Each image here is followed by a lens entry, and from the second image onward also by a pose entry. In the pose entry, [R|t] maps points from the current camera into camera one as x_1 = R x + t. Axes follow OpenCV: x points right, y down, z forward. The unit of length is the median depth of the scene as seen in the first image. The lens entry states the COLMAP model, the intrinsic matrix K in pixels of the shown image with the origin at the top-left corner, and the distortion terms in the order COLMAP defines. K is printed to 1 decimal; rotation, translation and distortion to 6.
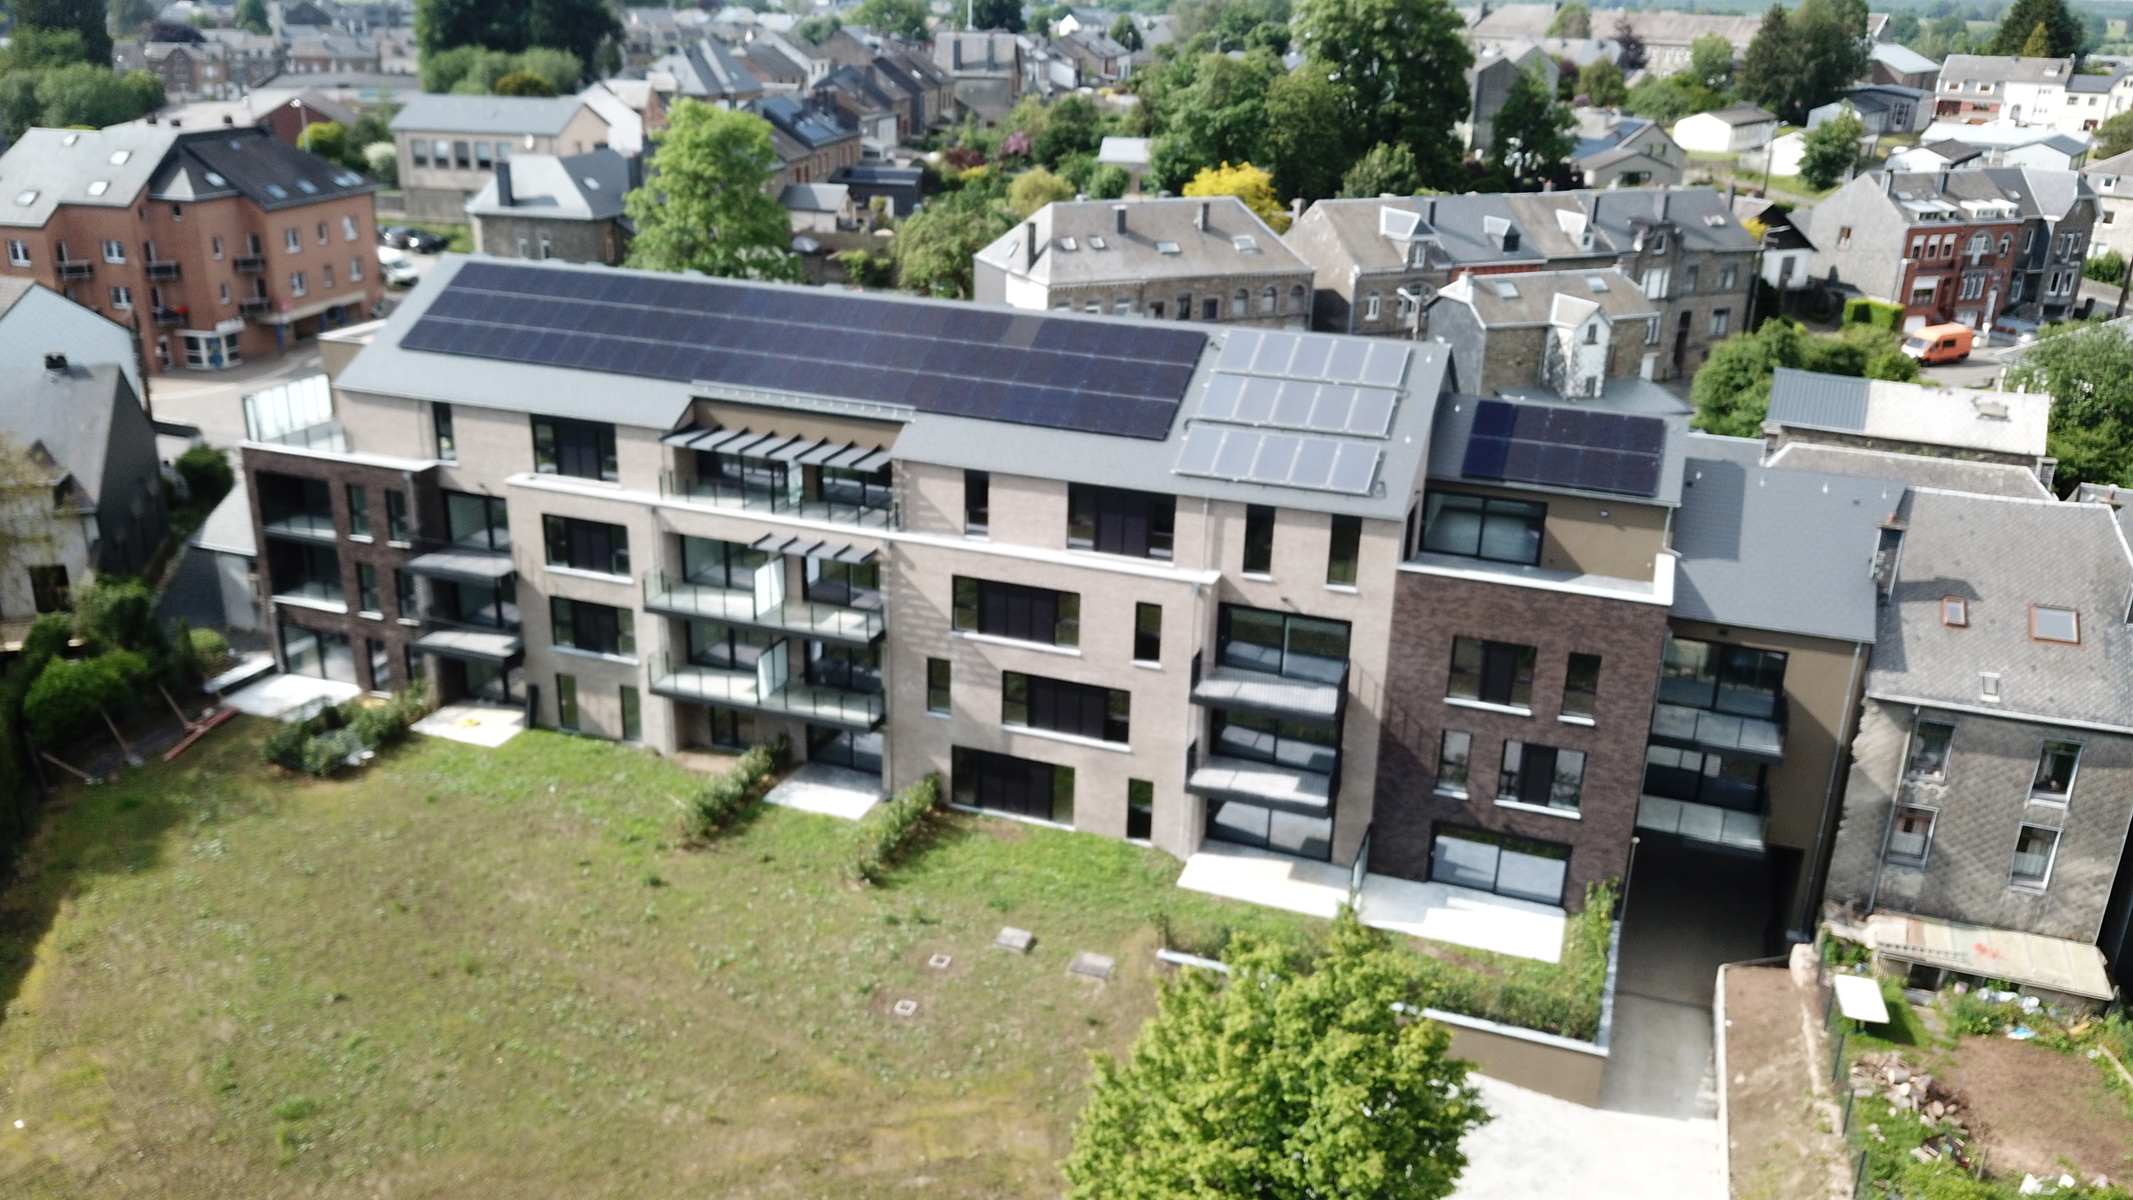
lens RADIAL K [[1614.0, 0, 1066.5], [0, 1614.0, 600.0], [0, 0, 1]] dist [-0.013005, -0.003988]
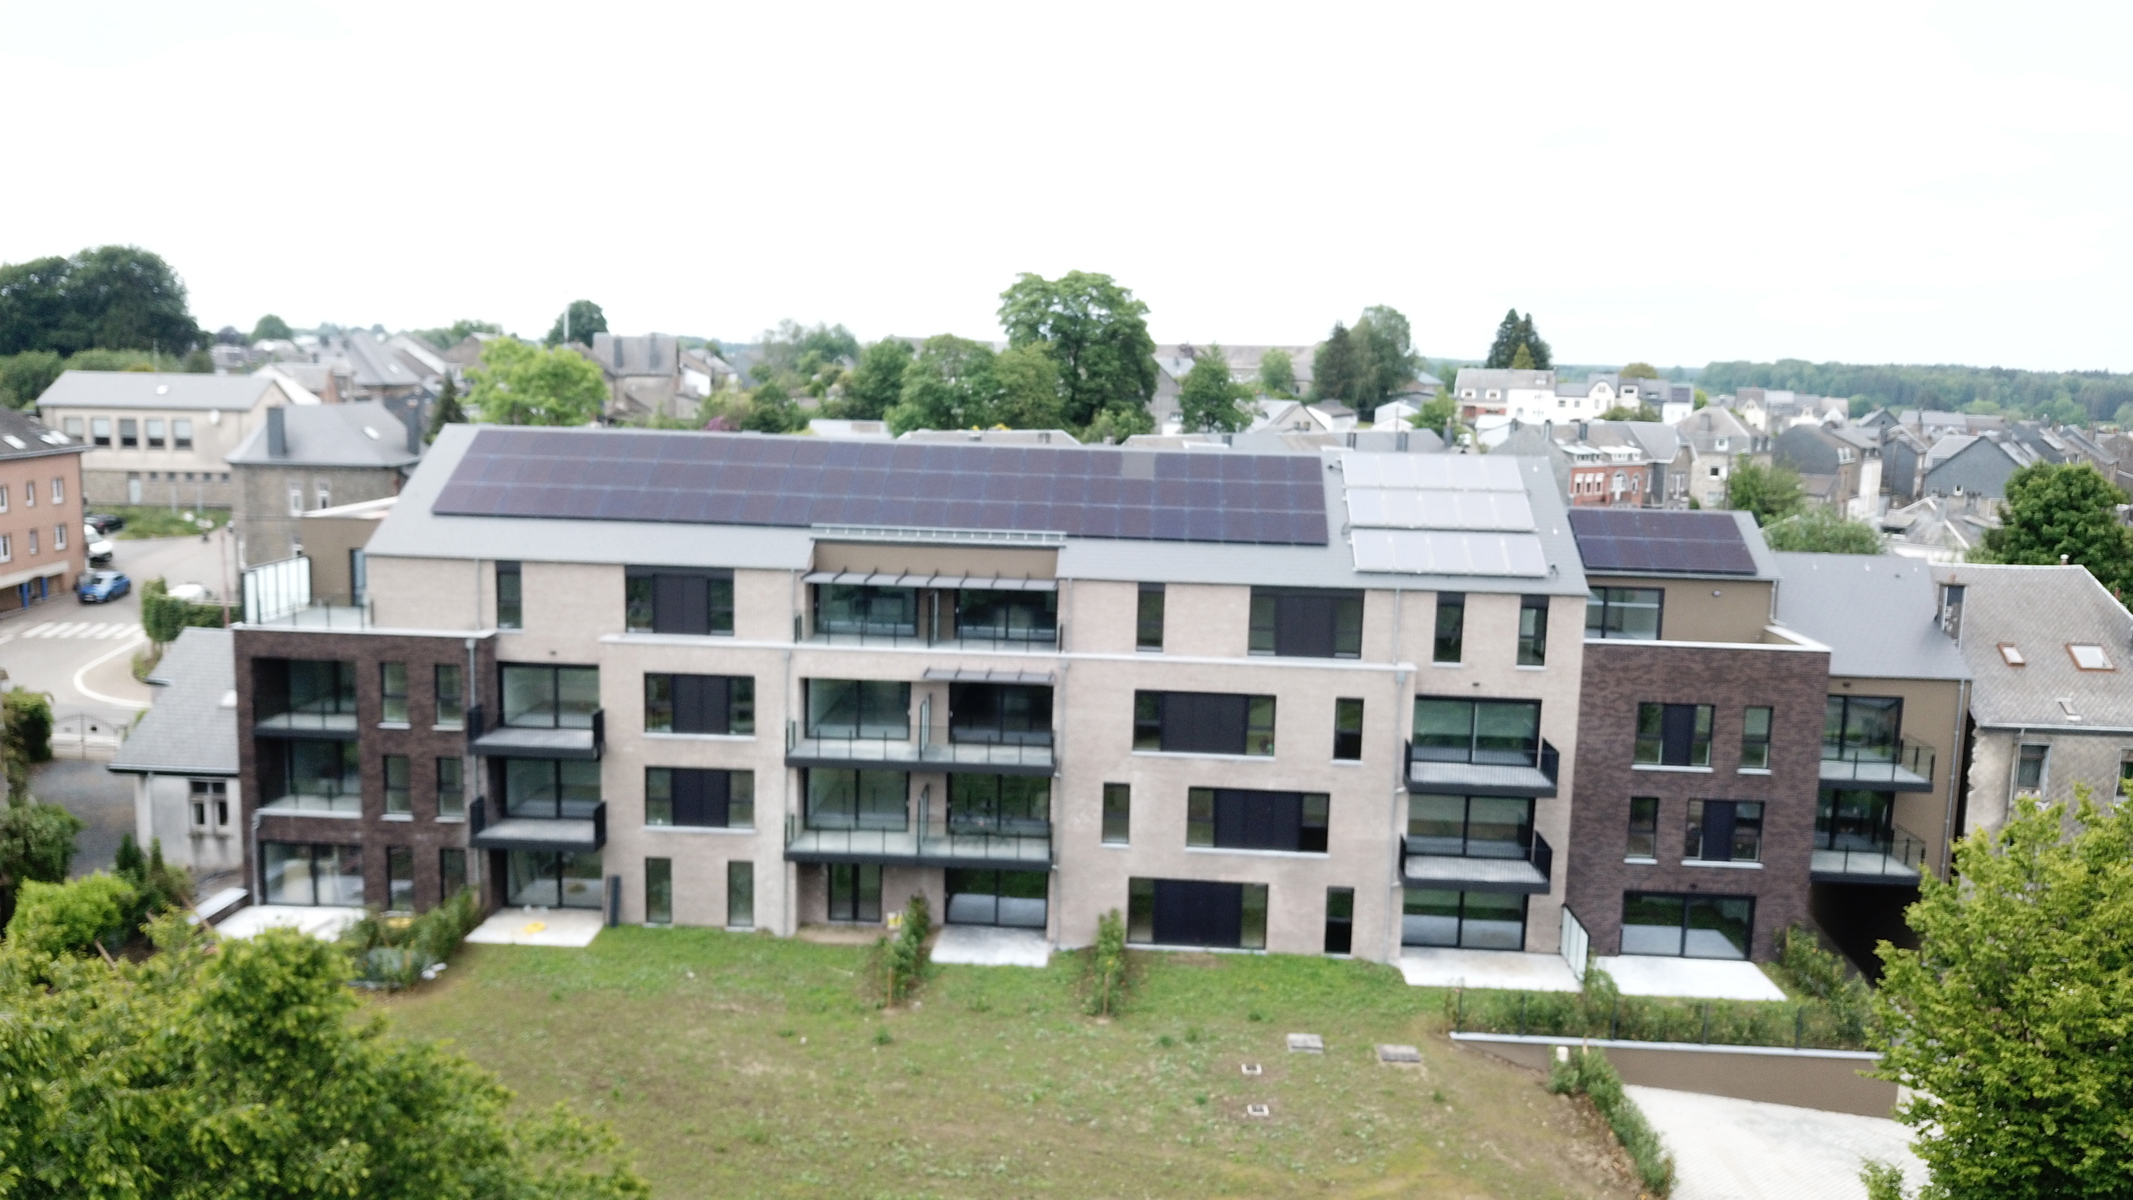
lens RADIAL K [[1614.0, 0, 1066.5], [0, 1614.0, 600.0], [0, 0, 1]] dist [-0.013005, -0.003988]
pose [[0.957414, -0.040921, 0.285802, -0.384230], [0.098394, 0.976891, -0.189741, 0.109953], [-0.271434, 0.209782, 0.939316, 0.084785]]
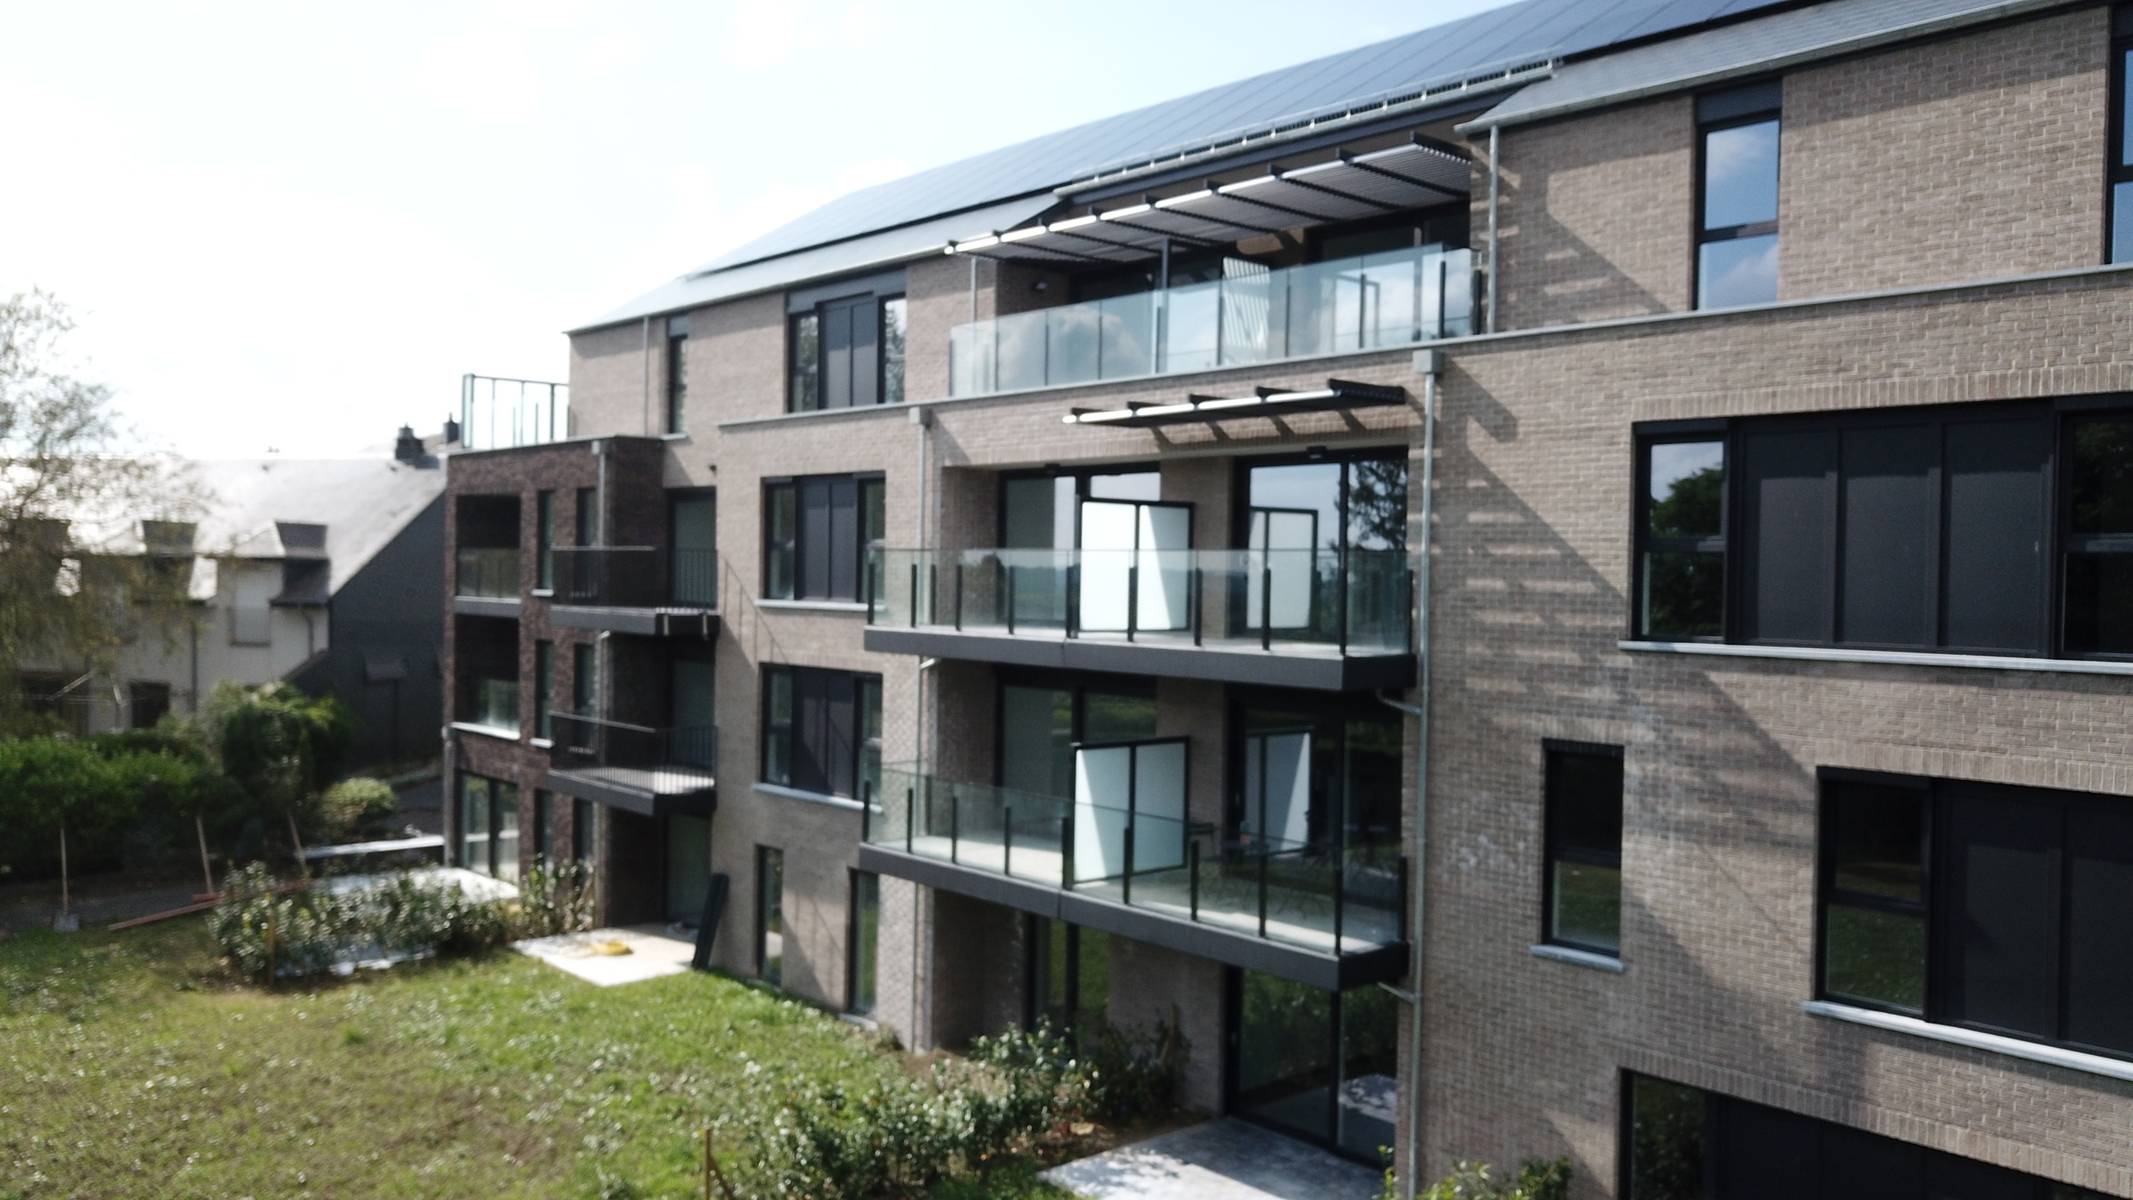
lens RADIAL K [[1614.0, 0, 1066.5], [0, 1614.0, 600.0], [0, 0, 1]] dist [-0.013005, -0.003988]
pose [[0.879925, -0.001949, -0.475109, -0.022936], [-0.160340, 0.940107, -0.300814, 0.116615], [0.447240, 0.340873, 0.826911, 0.715577]]
